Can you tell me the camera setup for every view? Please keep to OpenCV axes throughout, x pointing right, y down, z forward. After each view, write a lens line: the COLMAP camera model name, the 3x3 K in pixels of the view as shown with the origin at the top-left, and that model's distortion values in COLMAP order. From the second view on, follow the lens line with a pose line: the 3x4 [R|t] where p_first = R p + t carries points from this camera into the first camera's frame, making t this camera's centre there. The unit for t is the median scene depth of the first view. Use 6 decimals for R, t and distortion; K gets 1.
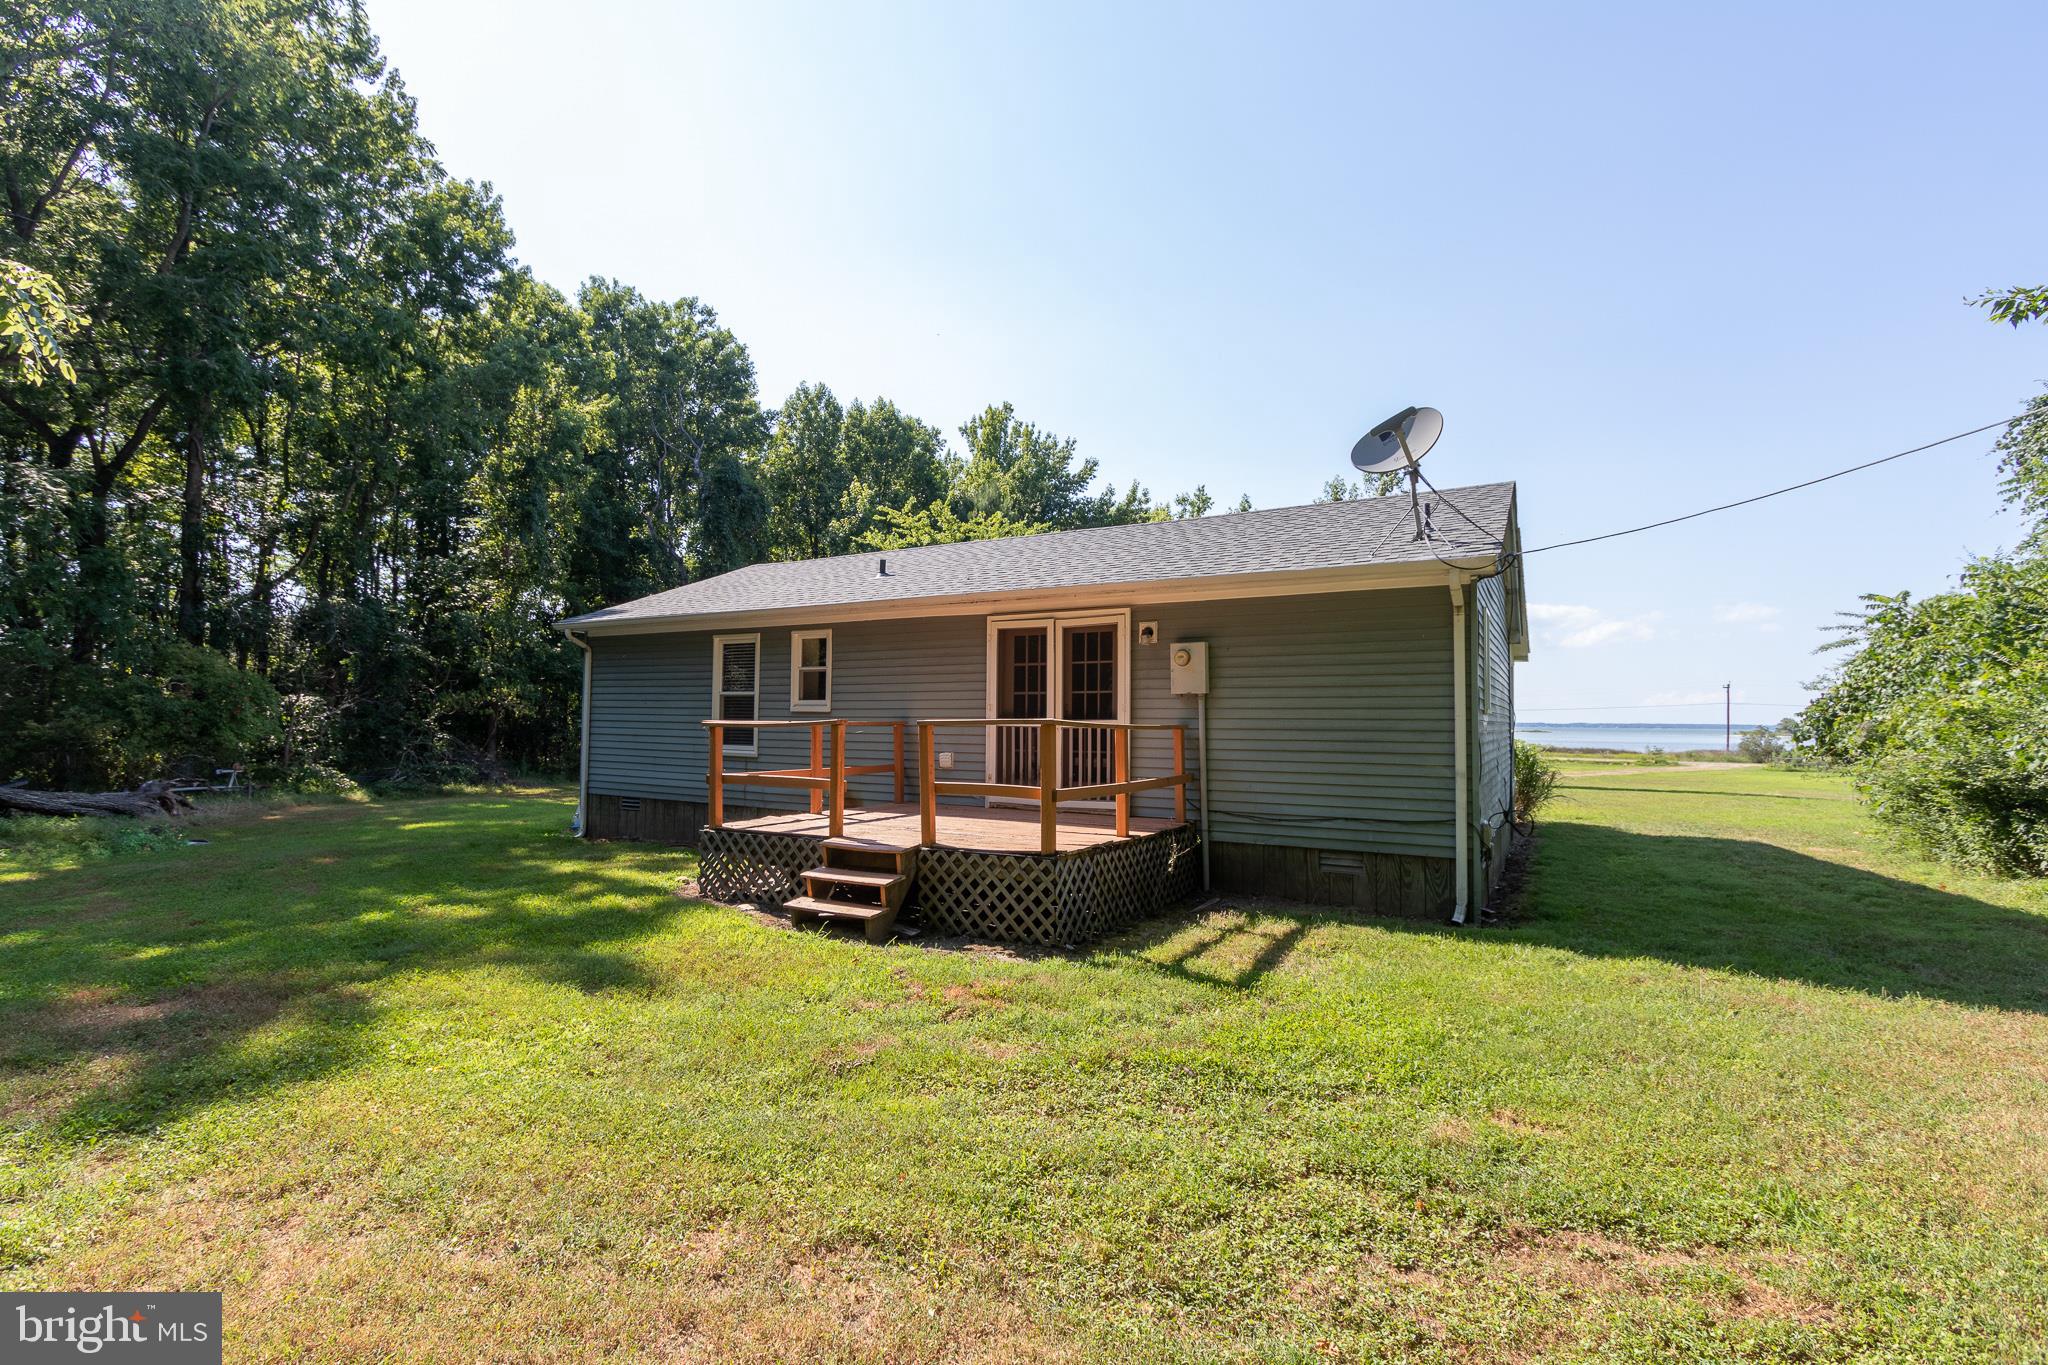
lens RADIAL K [[934.0, 0, 1024.3], [0, 934.0, 717.8], [0, 0, 1]] dist [-0.002028, -0.000903]
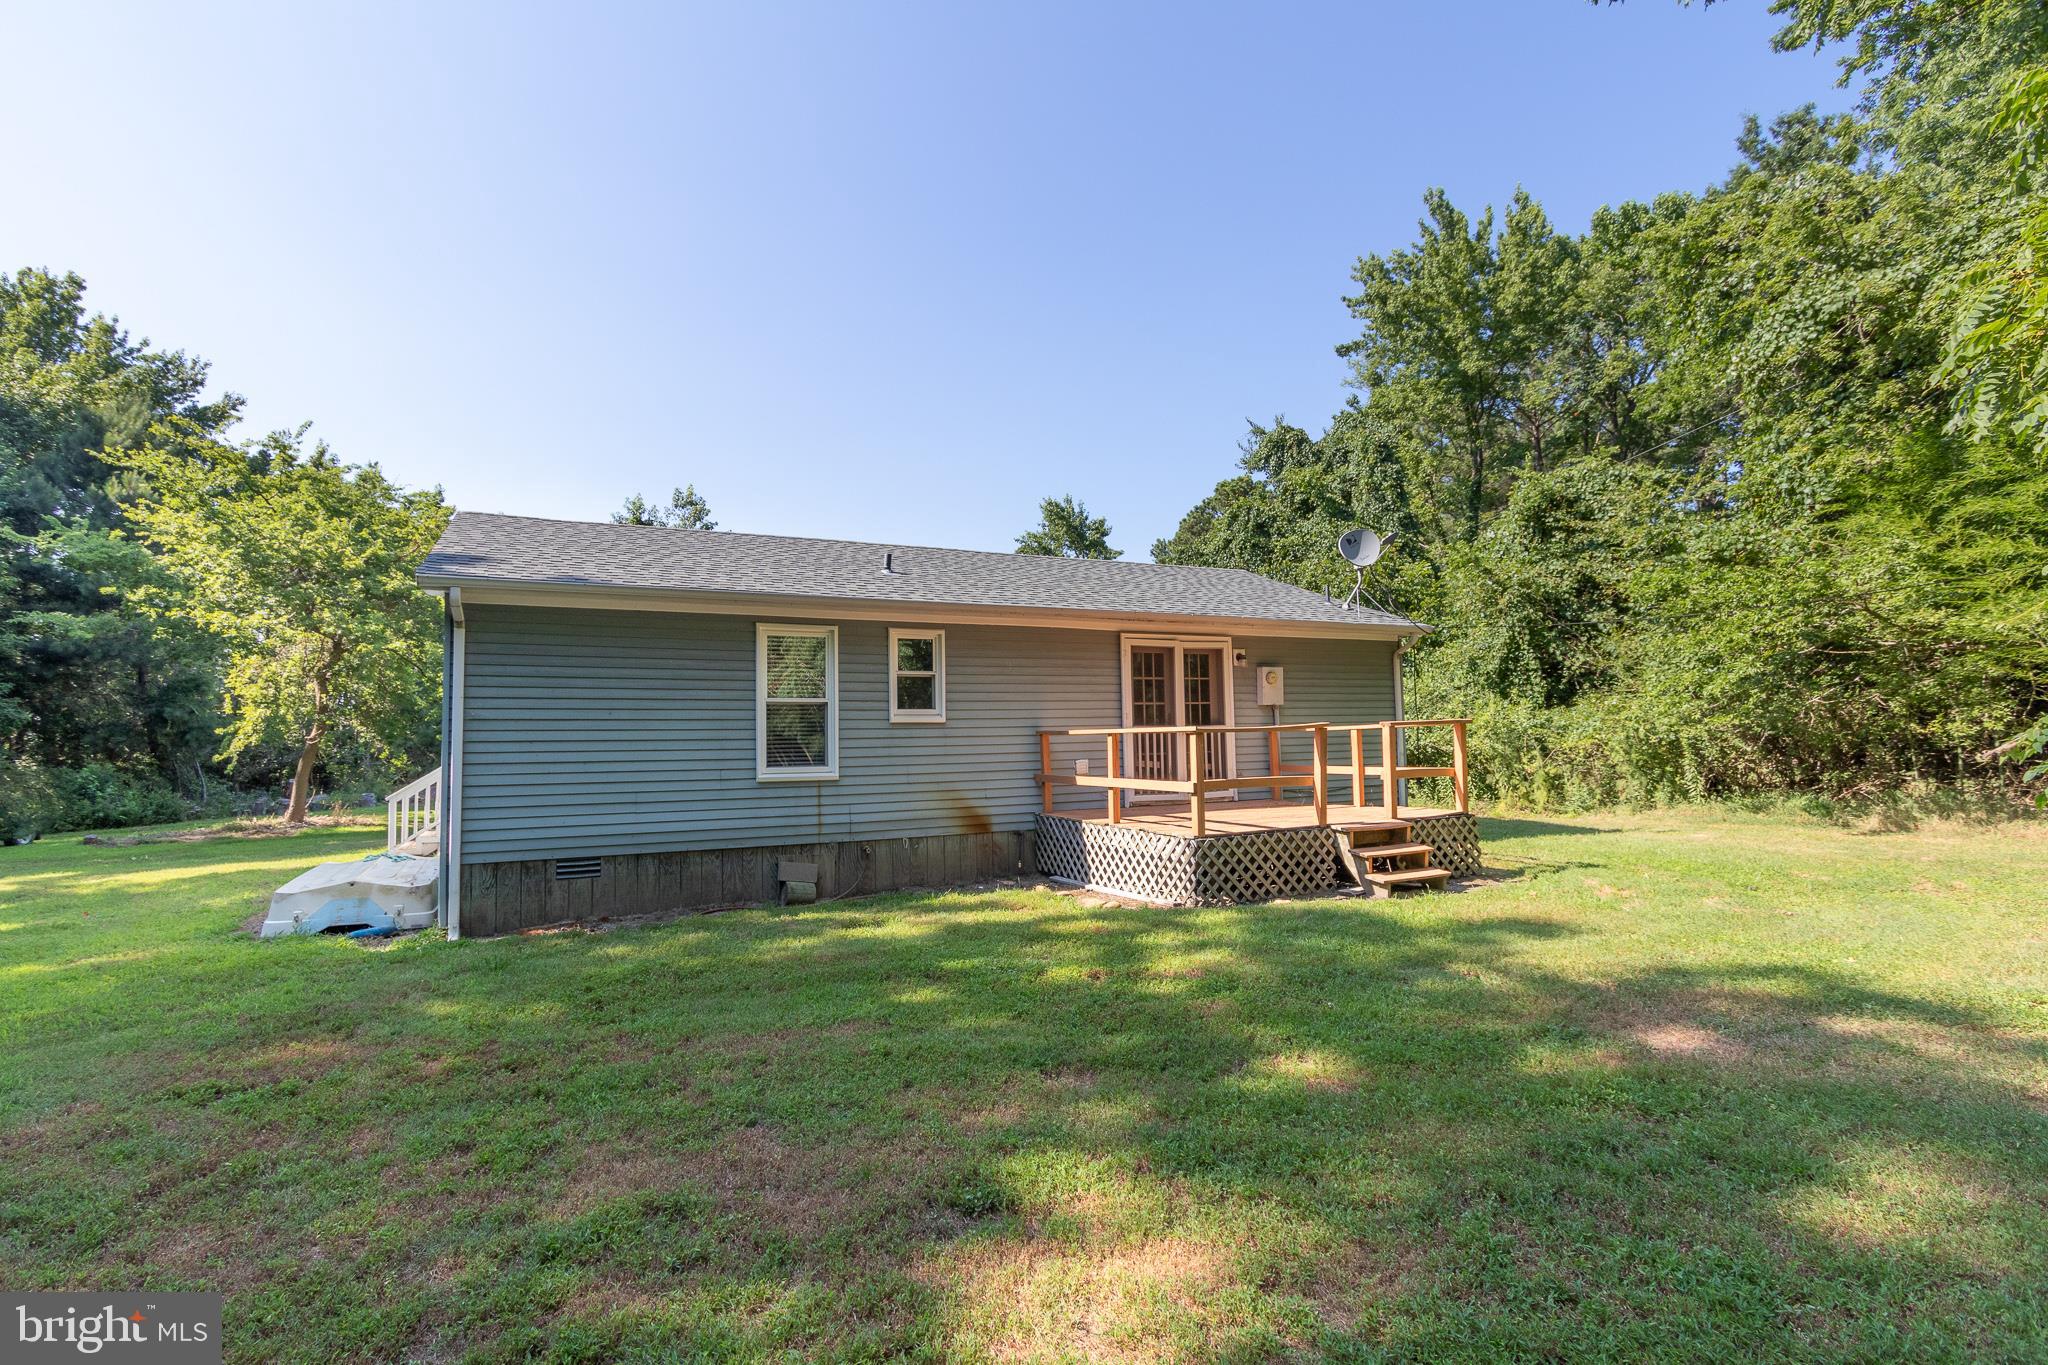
lens RADIAL K [[934.0, 0, 1024.3], [0, 934.0, 717.8], [0, 0, 1]] dist [-0.002028, -0.000903]
pose [[0.550585, 0.001244, 0.834778, -1.020798], [0.023026, 0.999596, -0.016677, 0.007230], [-0.834462, 0.028403, 0.550334, 0.489853]]
